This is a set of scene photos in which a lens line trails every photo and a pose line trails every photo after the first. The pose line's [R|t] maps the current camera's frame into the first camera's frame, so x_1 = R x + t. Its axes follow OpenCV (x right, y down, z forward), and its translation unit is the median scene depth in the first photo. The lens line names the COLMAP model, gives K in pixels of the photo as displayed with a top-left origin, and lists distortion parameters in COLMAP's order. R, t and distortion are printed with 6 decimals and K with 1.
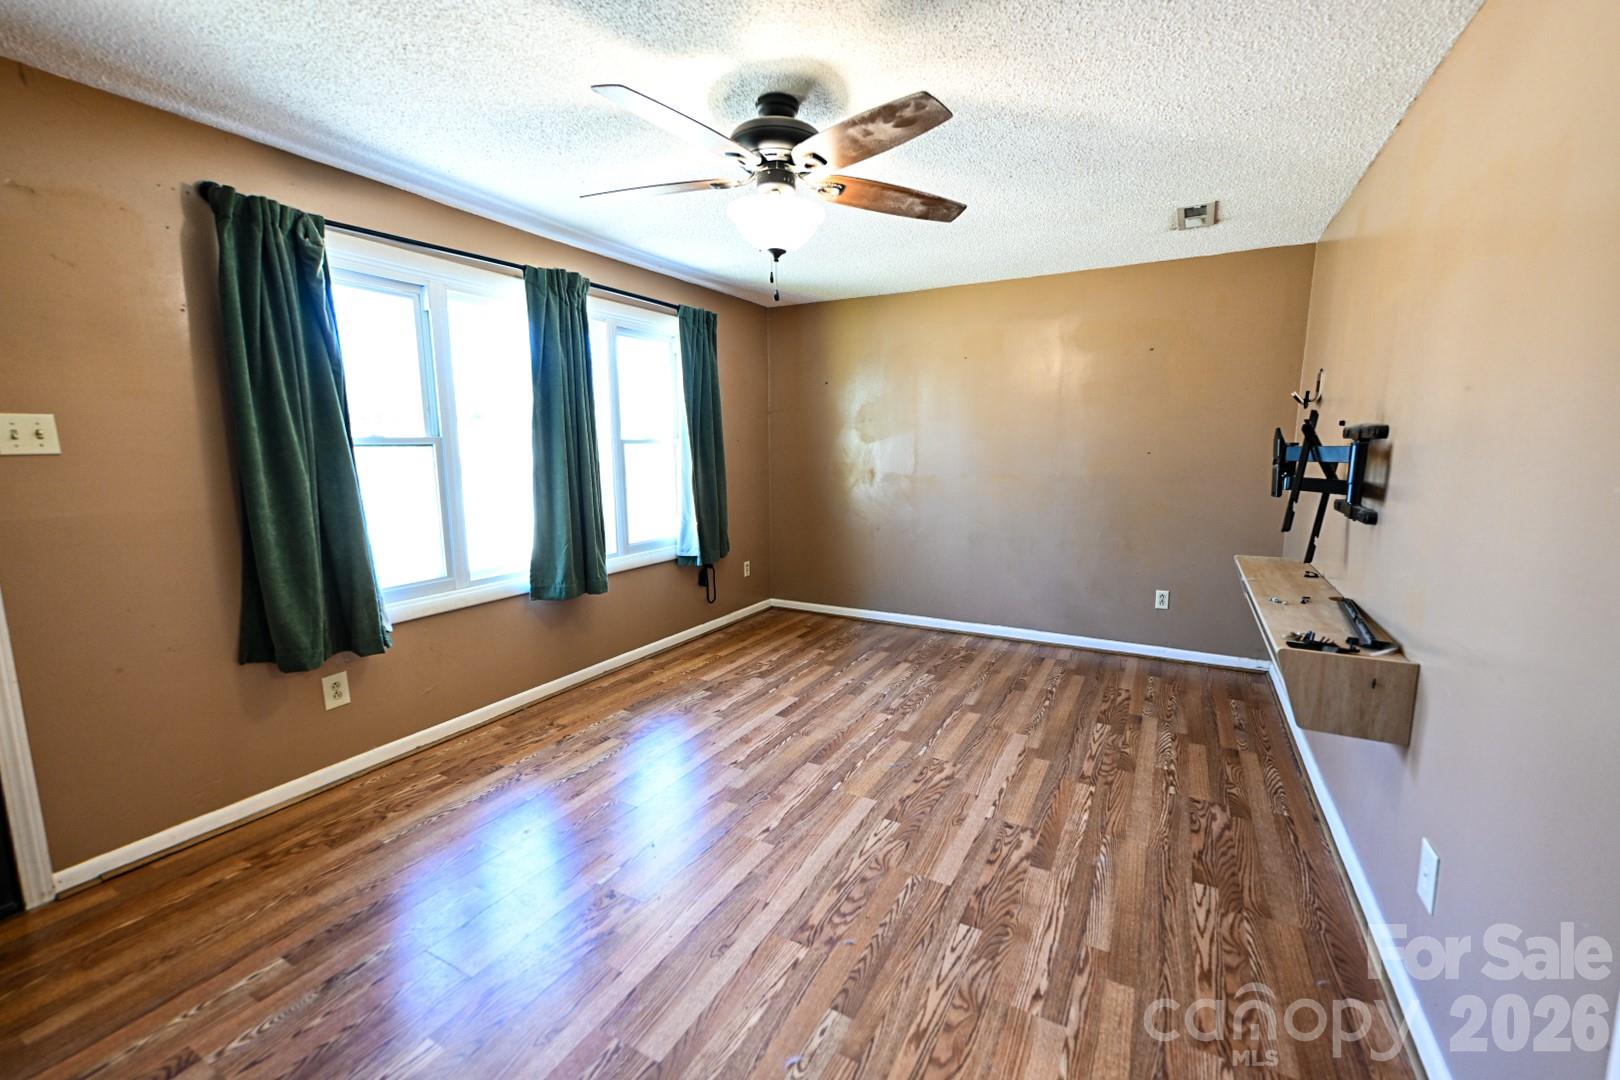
lens RADIAL K [[673.9, 0, 814.1], [0, 673.9, 542.2], [0, 0, 1]] dist [0.002347, -0.004676]
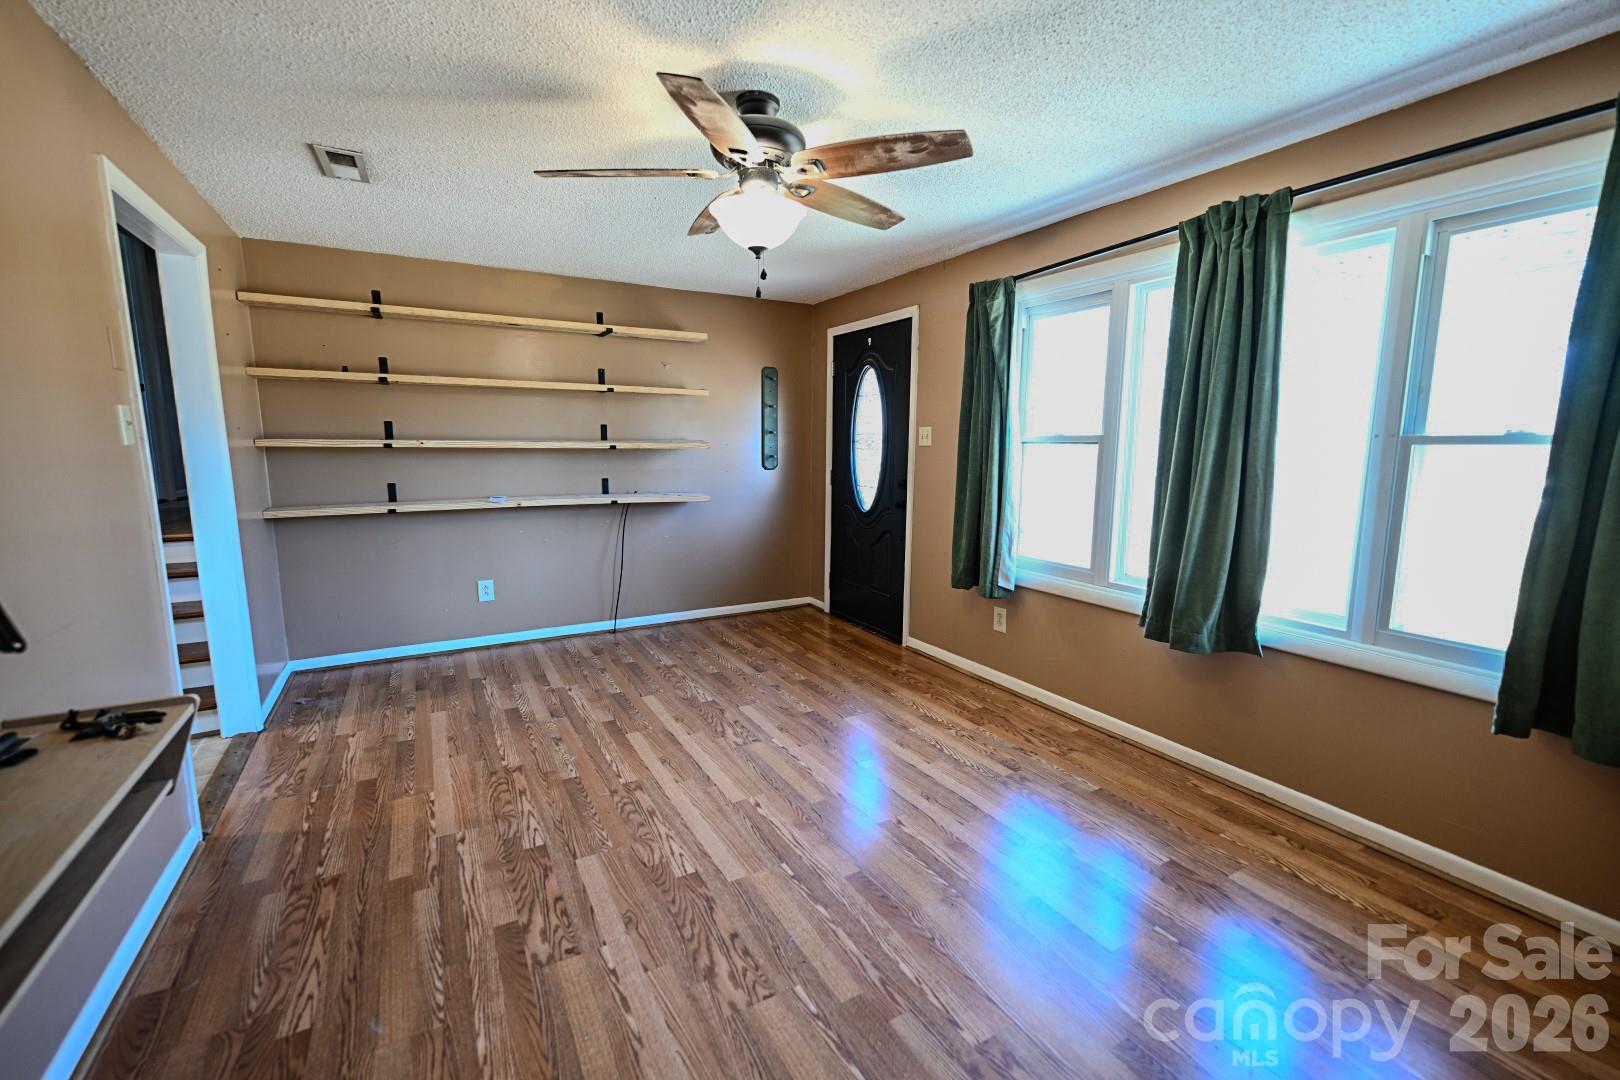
lens RADIAL K [[673.9, 0, 814.1], [0, 673.9, 542.2], [0, 0, 1]] dist [0.002347, -0.004676]
pose [[-0.525580, 0.128327, -0.841010, 0.611623], [-0.125749, 0.965981, 0.225981, -0.191037], [0.841399, 0.224527, -0.491563, 1.268613]]
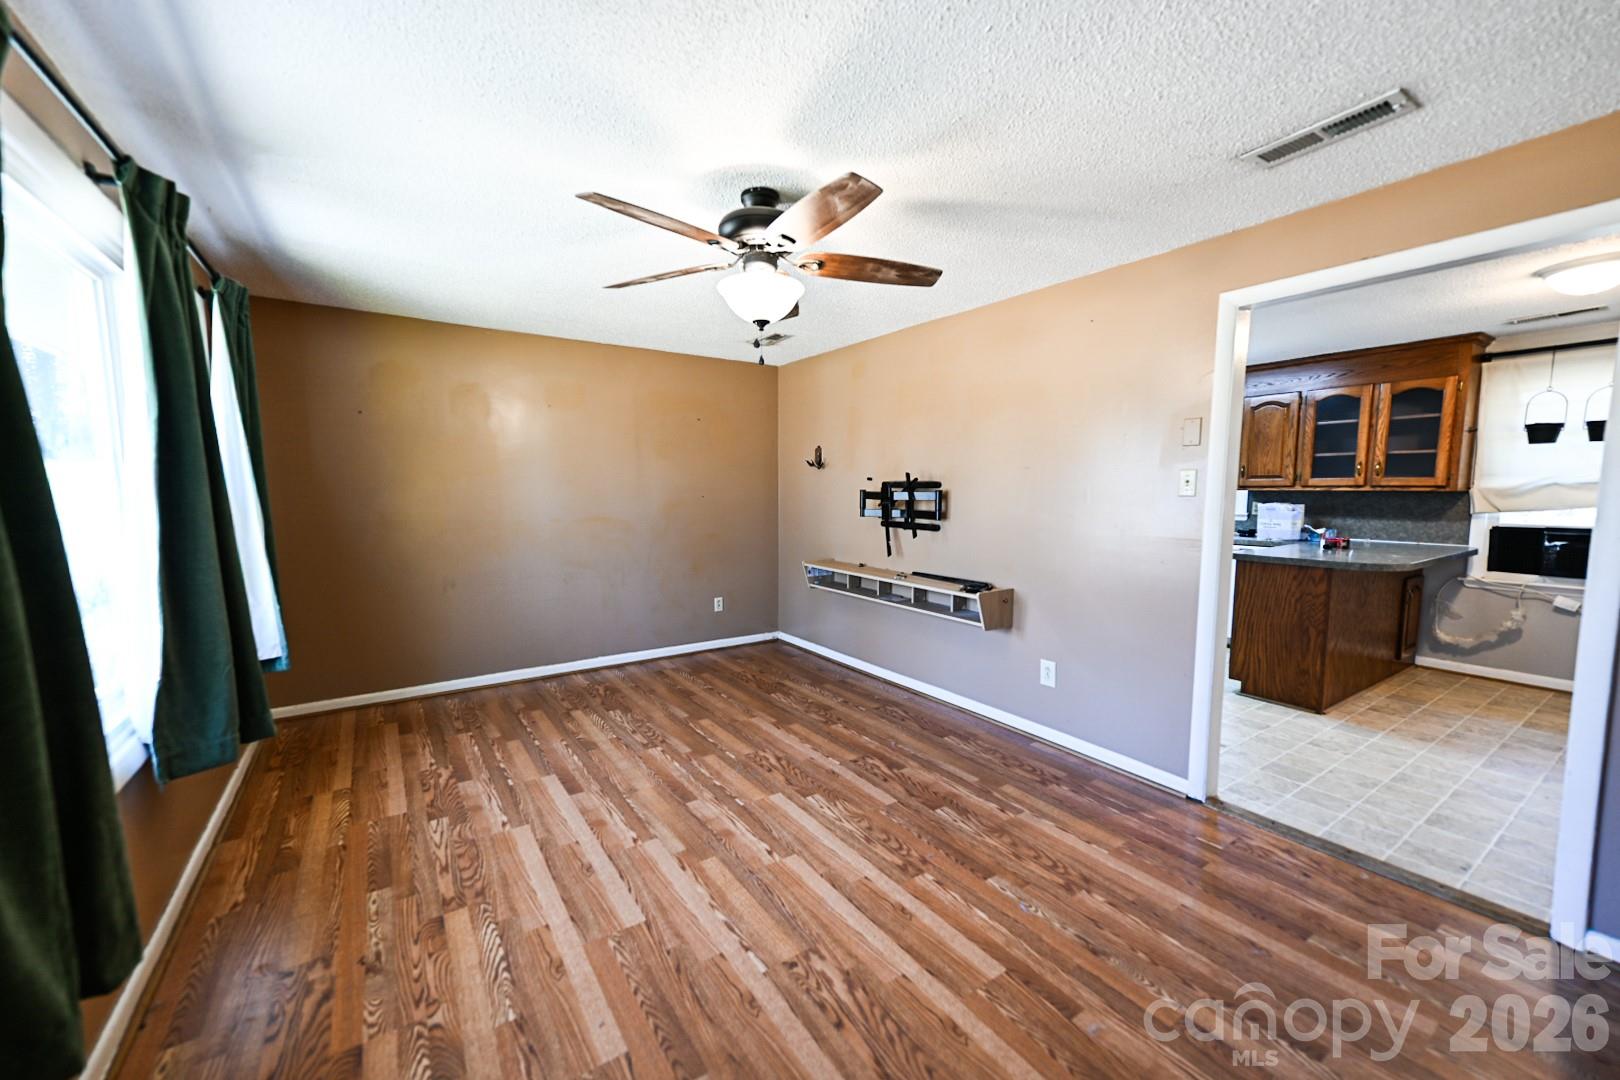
lens RADIAL K [[626.3, 0, 813.7], [0, 626.3, 544.2], [0, 0, 1]] dist [0.024568, 0.000355]
pose [[0.452900, -0.078320, 0.888115, -0.749437], [0.124541, 0.991925, 0.023964, -0.061258], [-0.882820, 0.099753, 0.458996, 0.362161]]
